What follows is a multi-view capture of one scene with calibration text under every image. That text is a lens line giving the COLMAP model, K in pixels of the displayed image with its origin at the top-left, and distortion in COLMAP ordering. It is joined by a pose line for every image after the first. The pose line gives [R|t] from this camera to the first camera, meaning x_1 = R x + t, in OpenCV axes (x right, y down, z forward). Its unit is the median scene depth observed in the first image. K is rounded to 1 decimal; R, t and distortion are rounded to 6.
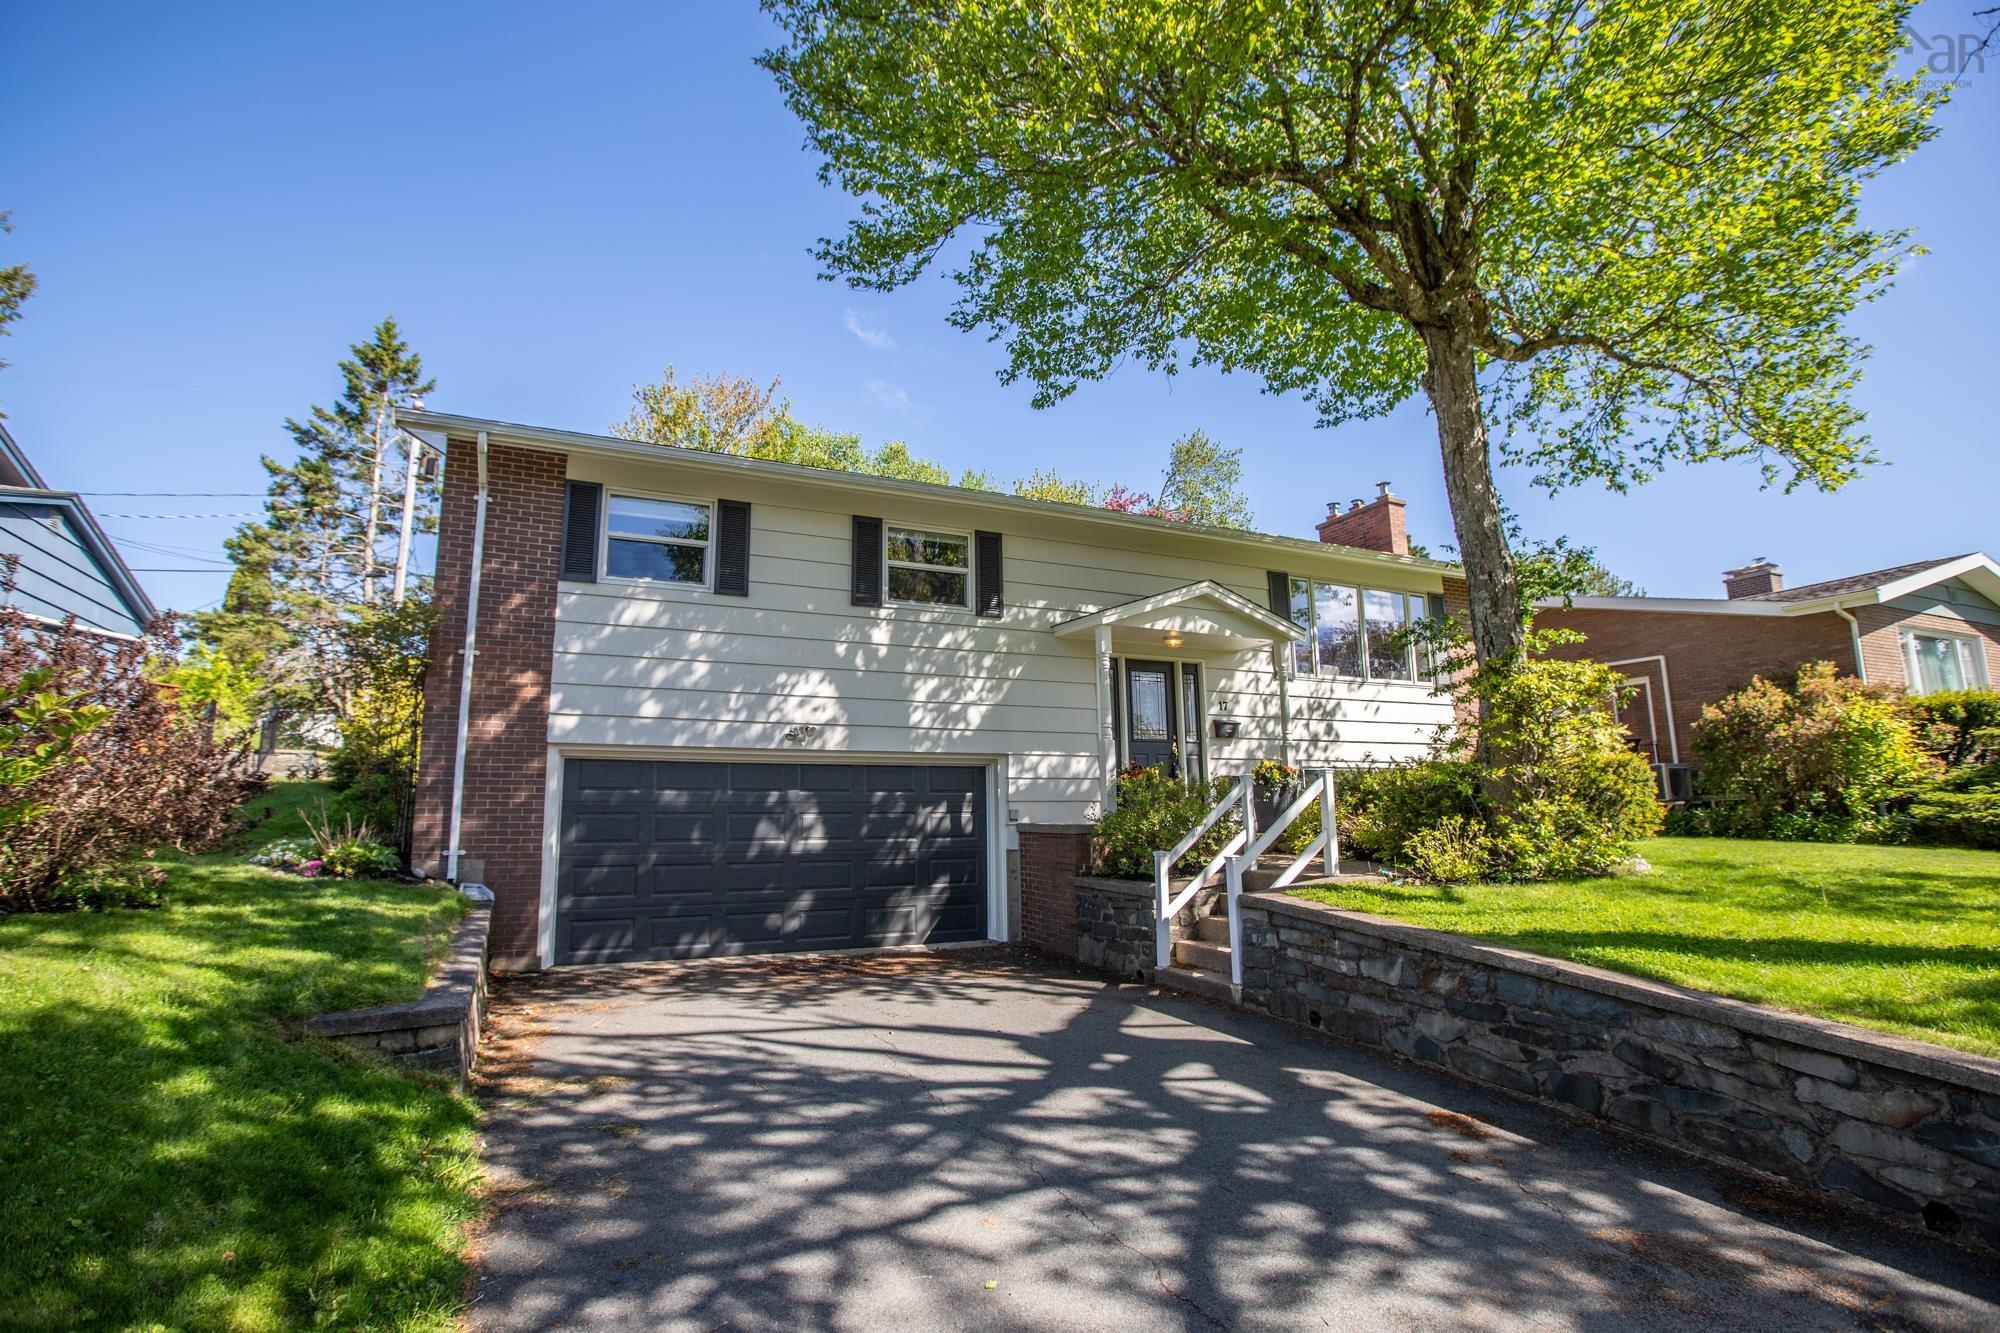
lens RADIAL K [[911.5, 0, 1000.0], [0, 911.5, 666.5], [0, 0, 1]] dist [-0.048547, 0.016657]
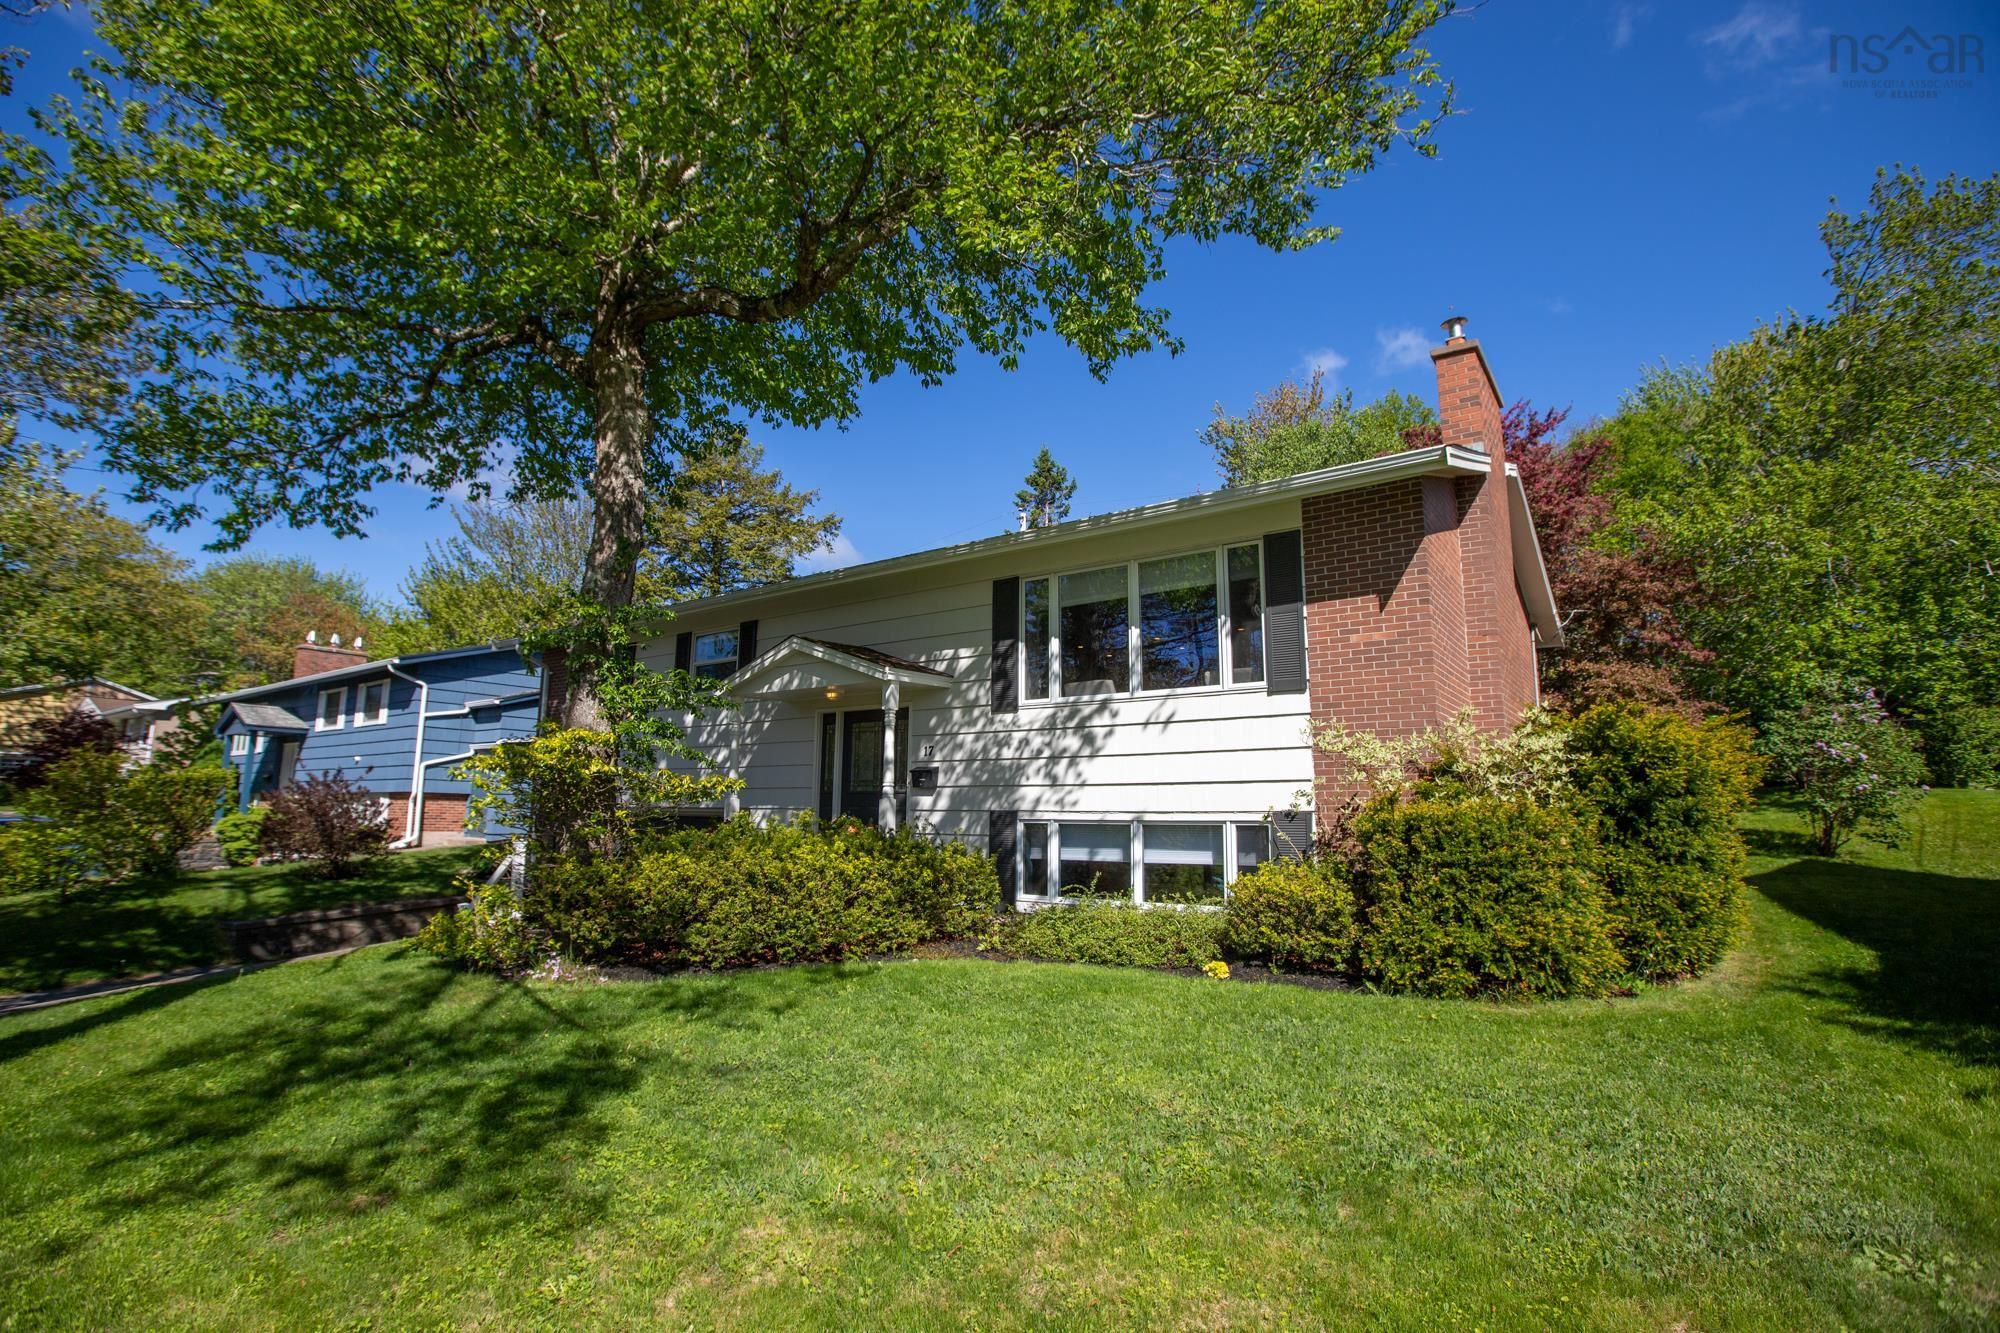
lens RADIAL K [[911.5, 0, 1000.0], [0, 911.5, 666.5], [0, 0, 1]] dist [-0.048547, 0.016657]
pose [[0.488875, -0.121107, -0.863906, 1.175572], [0.127777, 0.989577, -0.066416, 0.031896], [0.862945, -0.077918, 0.499254, 0.689640]]
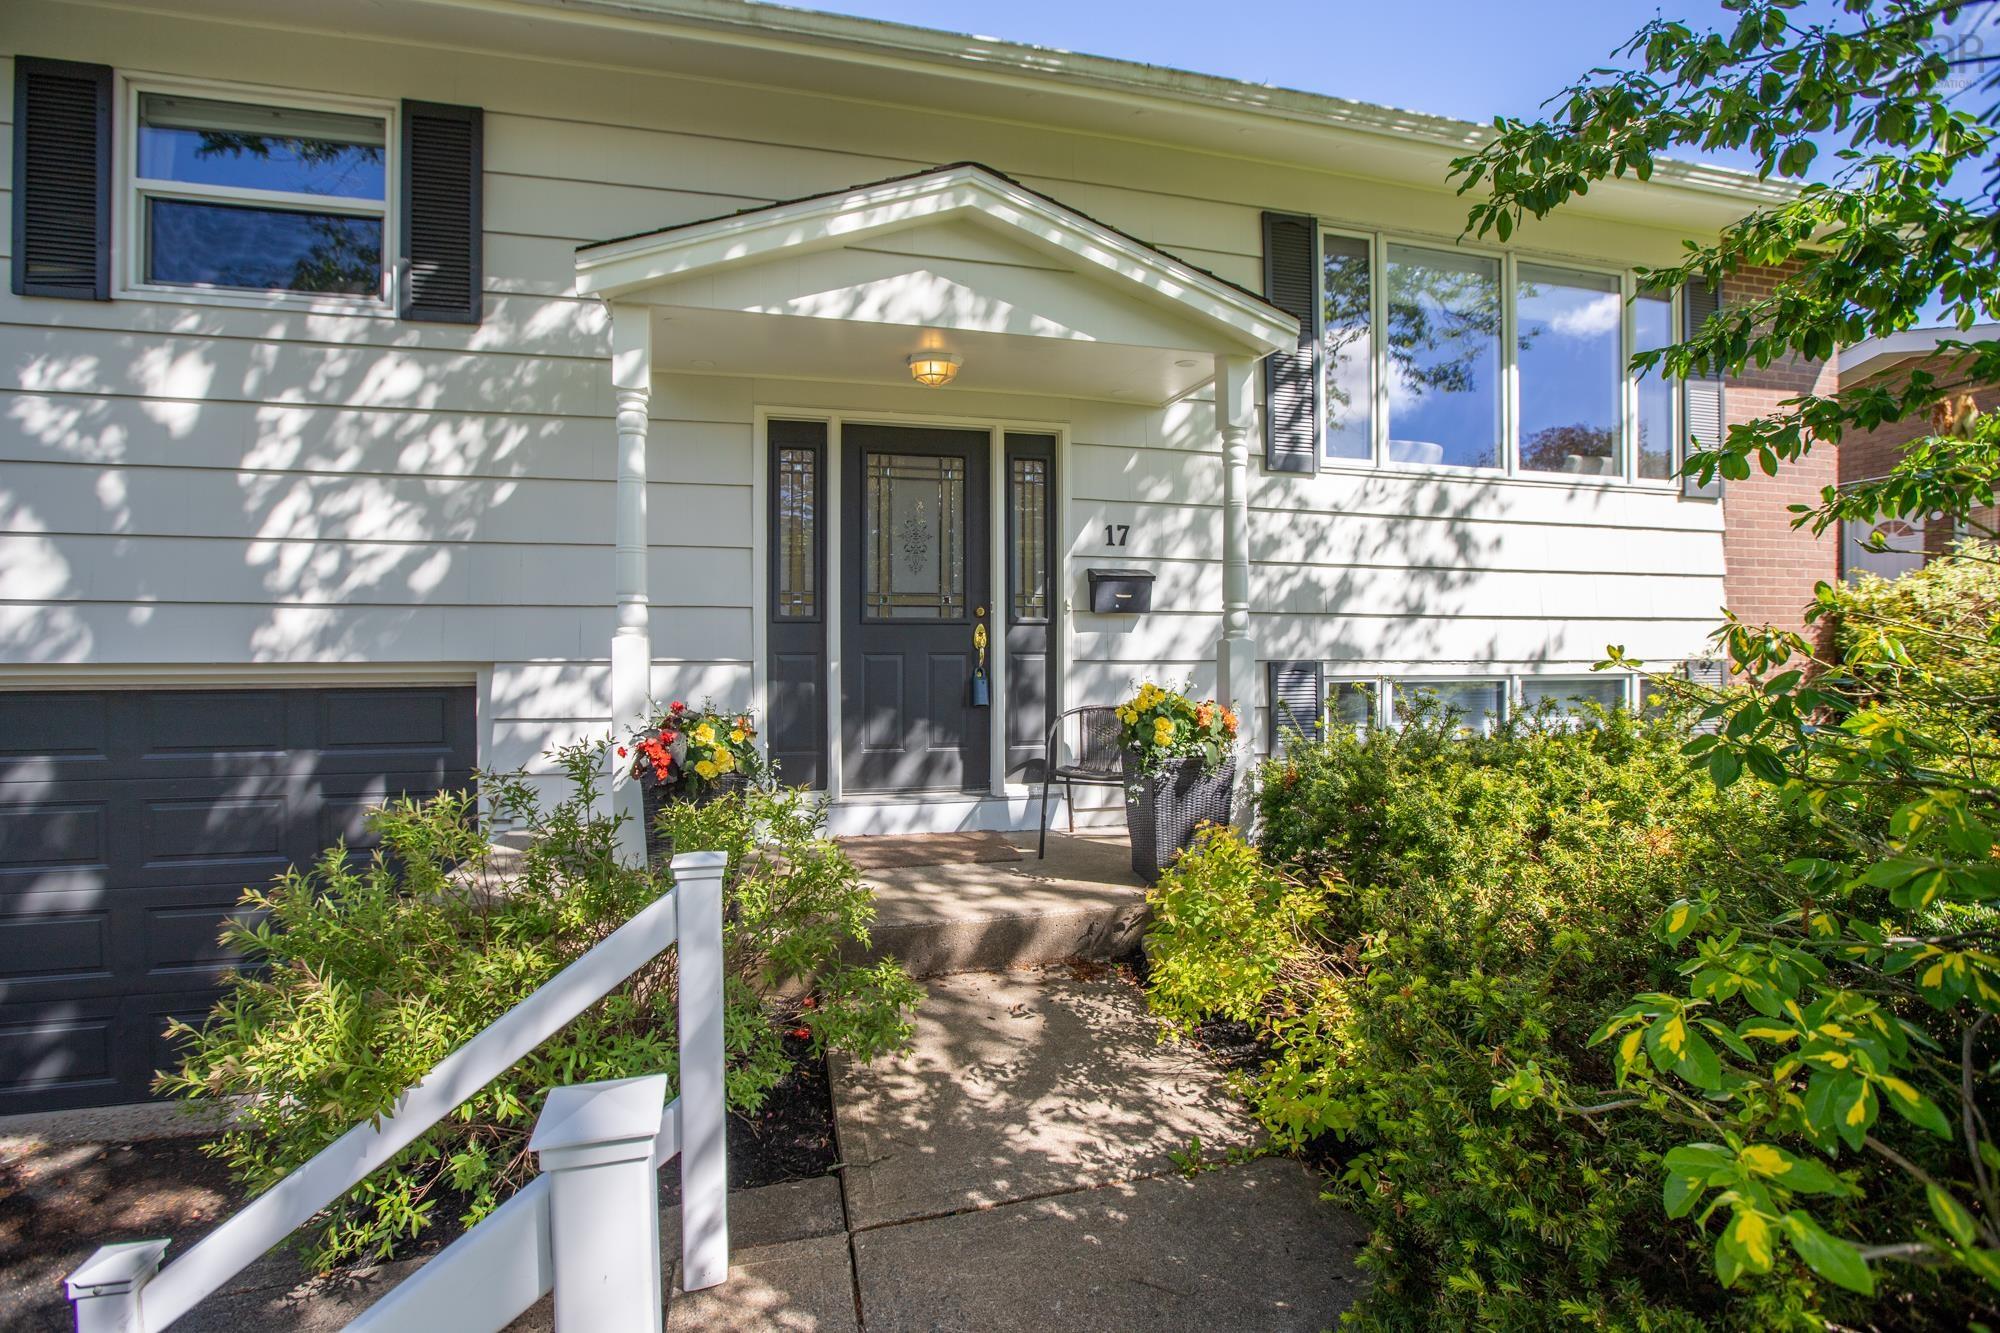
lens RADIAL K [[911.5, 0, 1000.0], [0, 911.5, 666.5], [0, 0, 1]] dist [-0.048547, 0.016657]
pose [[0.978374, 0.013995, -0.206372, 0.308502], [0.021400, 0.985506, 0.168285, 0.033190], [0.205736, -0.169062, 0.963894, 0.638044]]
